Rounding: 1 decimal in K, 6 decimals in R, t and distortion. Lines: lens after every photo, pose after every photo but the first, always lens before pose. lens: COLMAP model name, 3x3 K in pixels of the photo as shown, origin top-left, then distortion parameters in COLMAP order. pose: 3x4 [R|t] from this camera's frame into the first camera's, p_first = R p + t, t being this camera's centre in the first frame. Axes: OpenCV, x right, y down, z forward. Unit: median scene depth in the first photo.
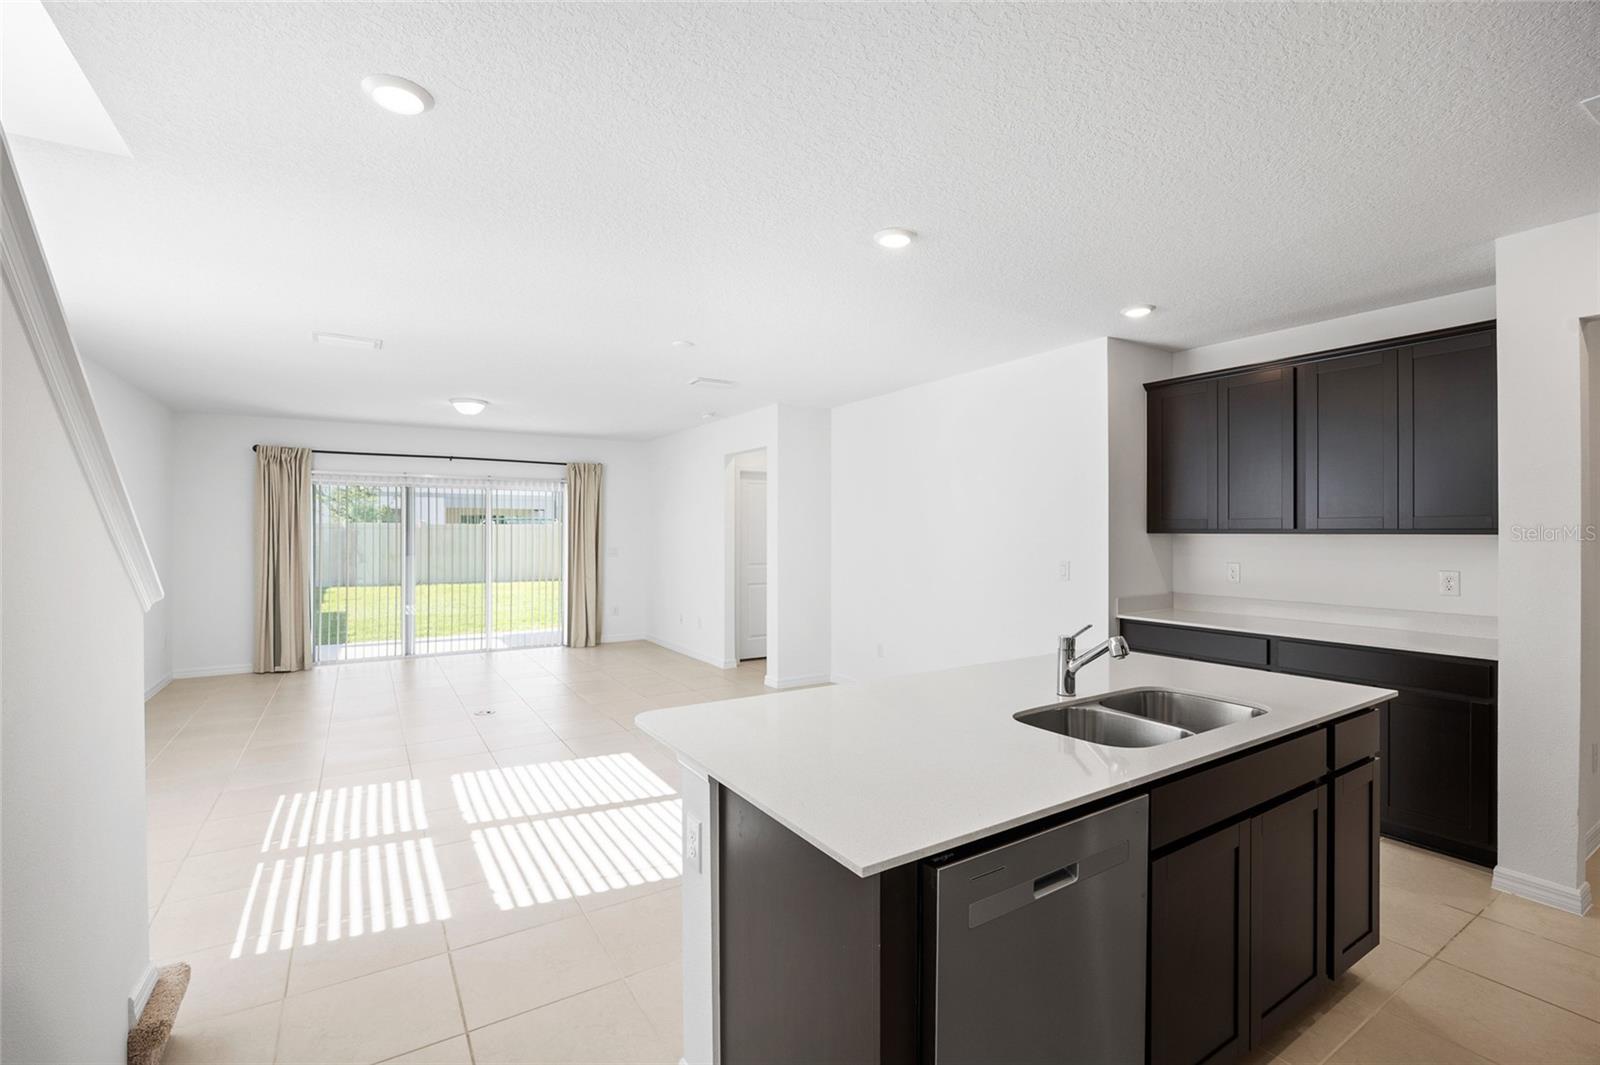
lens RADIAL K [[721.1, 0, 797.1], [0, 721.1, 535.7], [0, 0, 1]] dist [-0.002470, 0.000462]
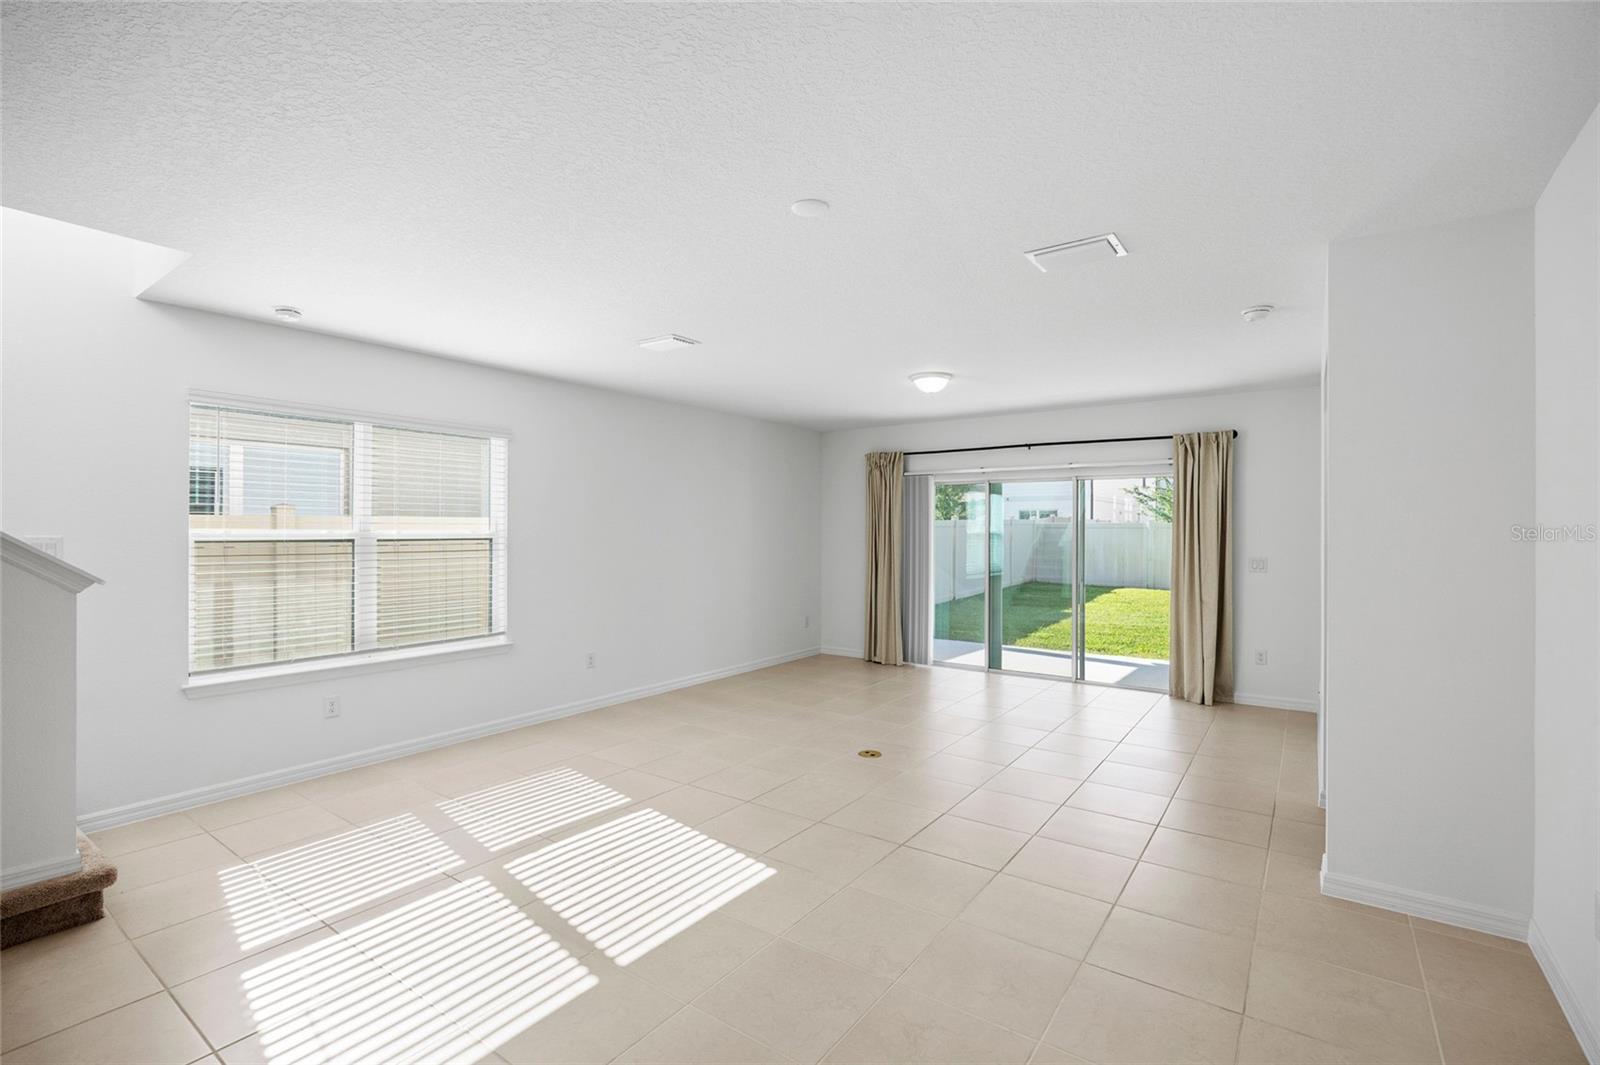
lens RADIAL K [[721.1, 0, 807.2], [0, 721.1, 531.4], [0, 0, 1]] dist [-0.002470, 0.000462]
pose [[0.364852, 0.005080, -0.931052, 0.217975], [-0.004406, 0.999983, 0.003730, -0.008896], [0.931055, 0.002741, 0.364868, 0.437759]]
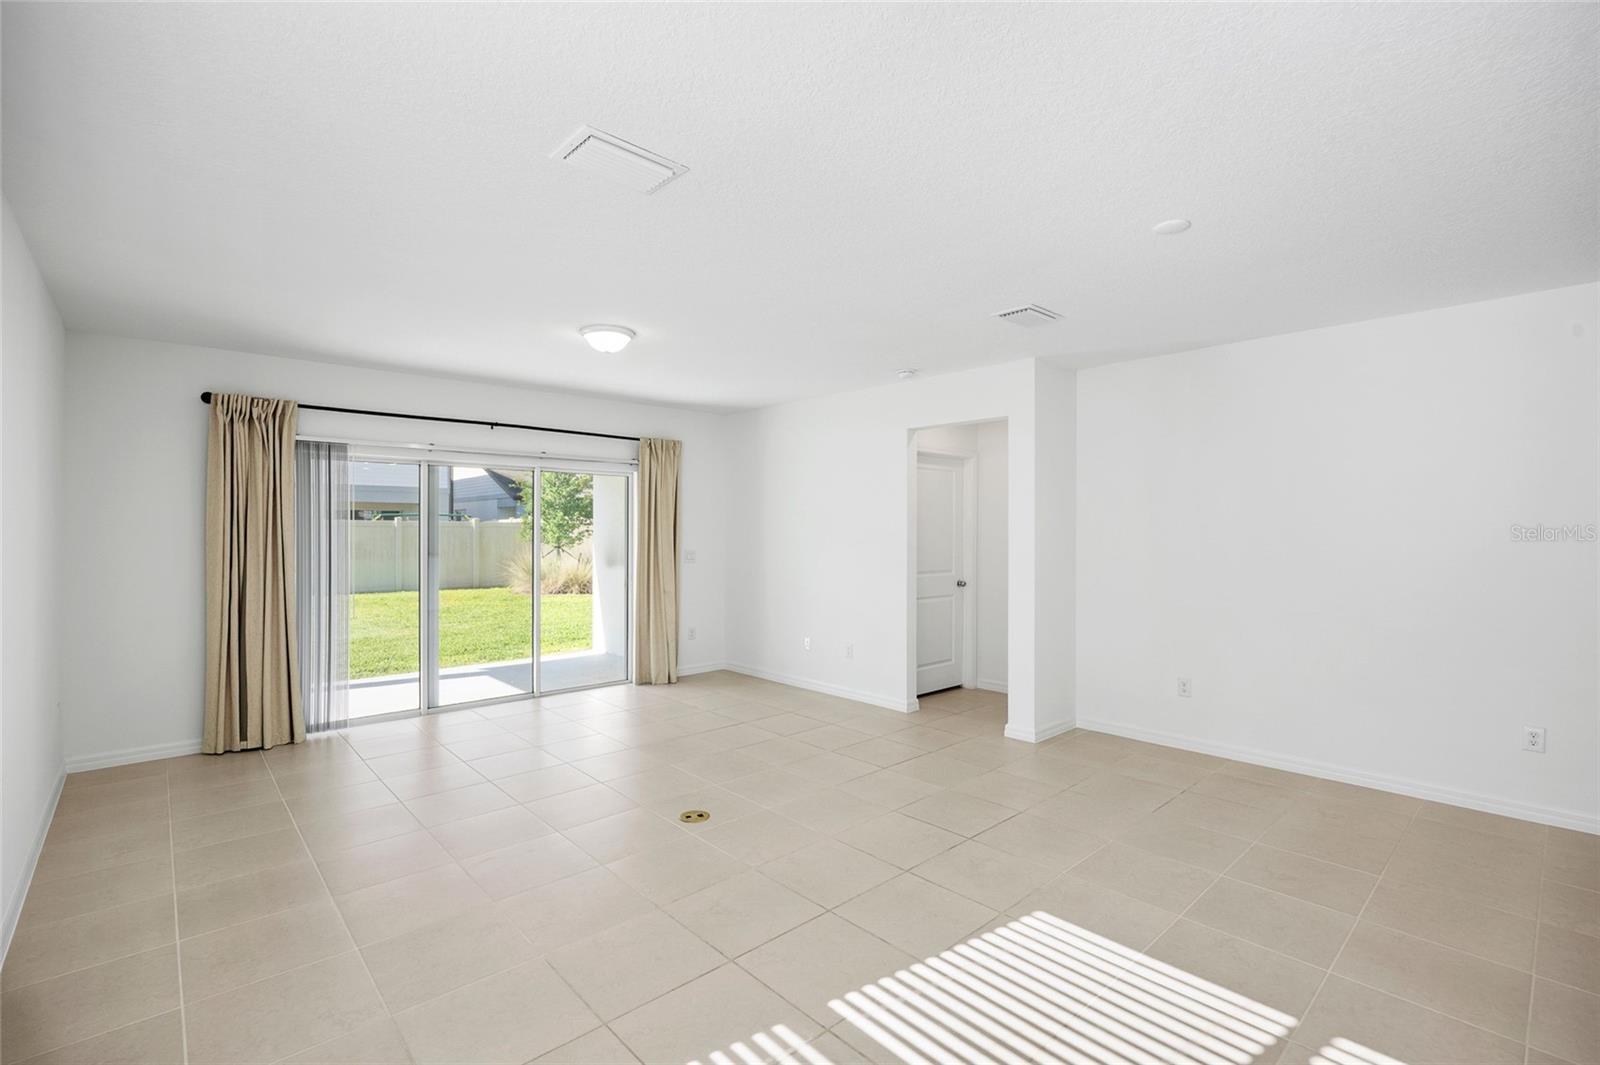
lens RADIAL K [[721.1, 0, 799.0], [0, 721.1, 529.9], [0, 0, 1]] dist [-0.002470, 0.000462]
pose [[0.986321, 0.004279, 0.164780, -0.296854], [-0.004213, 0.999991, -0.000752, -0.005999], [-0.164782, 0.000047, 0.986330, 0.251641]]
